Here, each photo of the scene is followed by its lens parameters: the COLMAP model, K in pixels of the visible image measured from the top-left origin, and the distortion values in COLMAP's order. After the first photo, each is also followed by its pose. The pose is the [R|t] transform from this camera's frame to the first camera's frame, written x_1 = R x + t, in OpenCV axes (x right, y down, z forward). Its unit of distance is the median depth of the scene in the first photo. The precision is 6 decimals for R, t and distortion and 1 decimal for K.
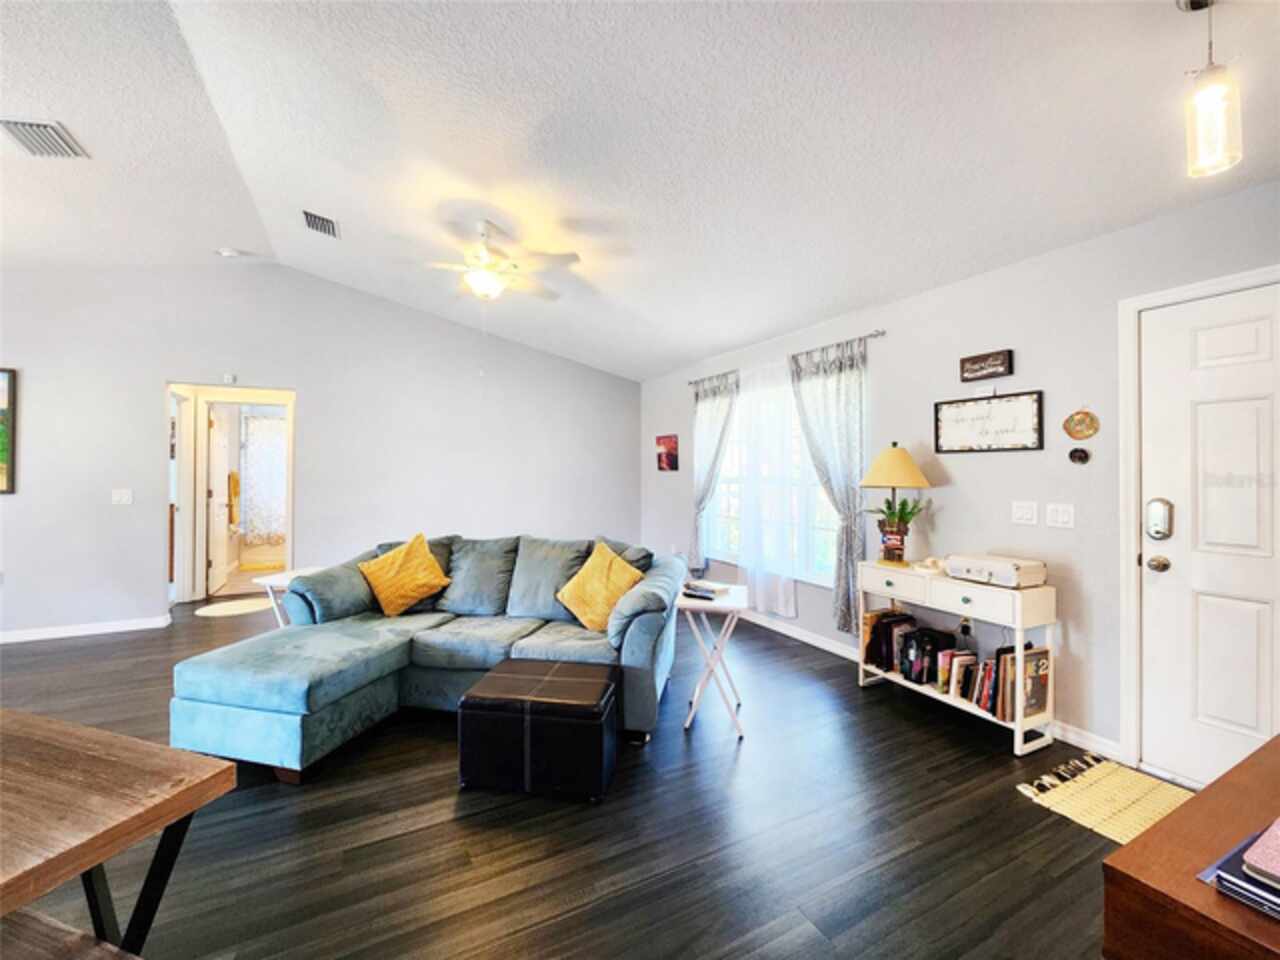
lens RADIAL K [[518.2, 0, 640.0], [0, 518.2, 480.0], [0, 0, 1]] dist [-0.000099, -0.000087]
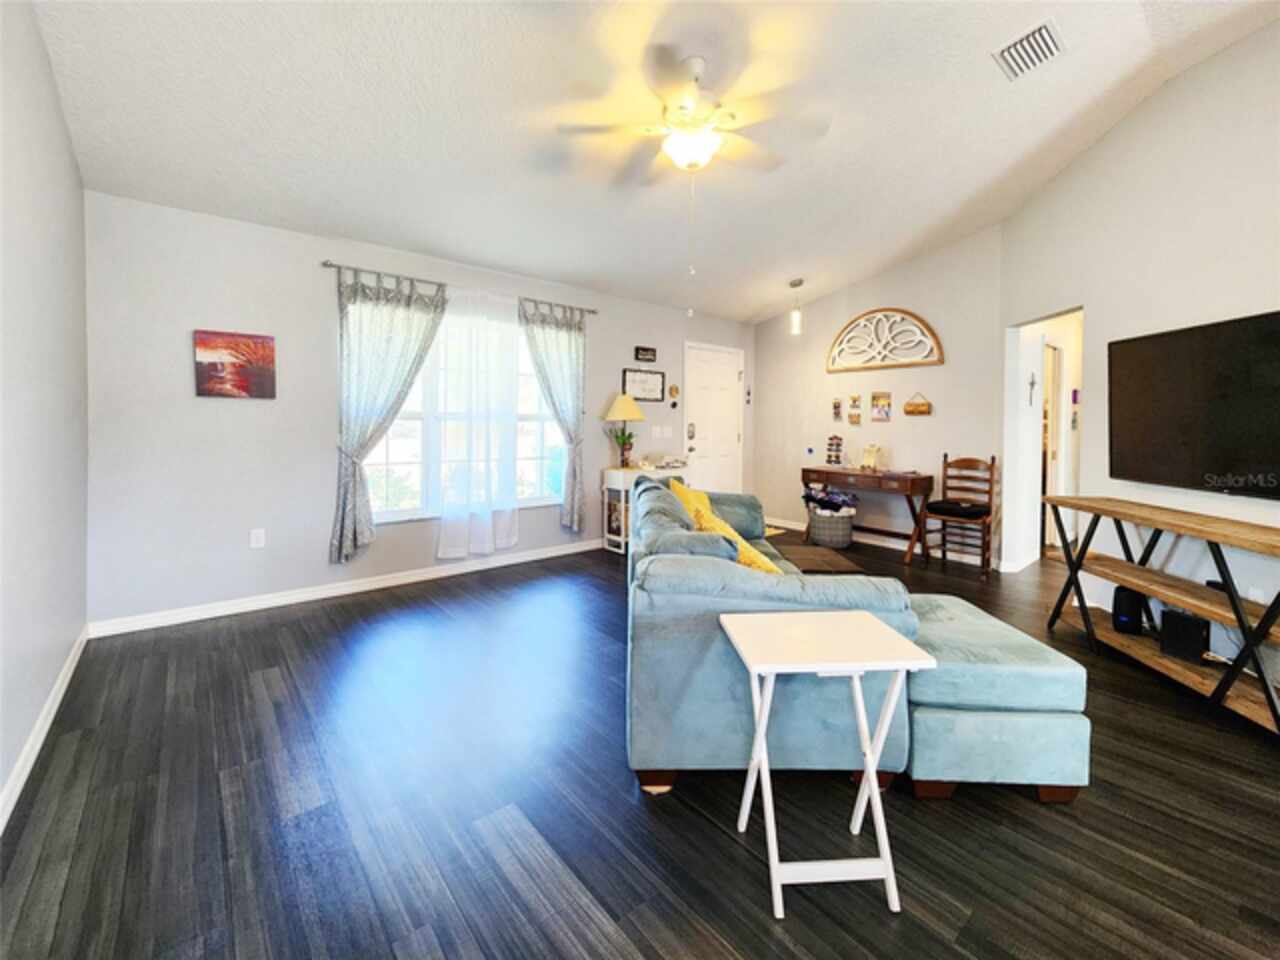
lens RADIAL K [[528.2, 0, 644.6], [0, 528.2, 429.8], [0, 0, 1]] dist [-0.000325, -0.000006]
pose [[-0.218358, -0.023256, 0.975592, -1.138393], [0.000029, 0.999716, 0.023837, 0.005004], [-0.975869, 0.005234, -0.218295, 1.362786]]
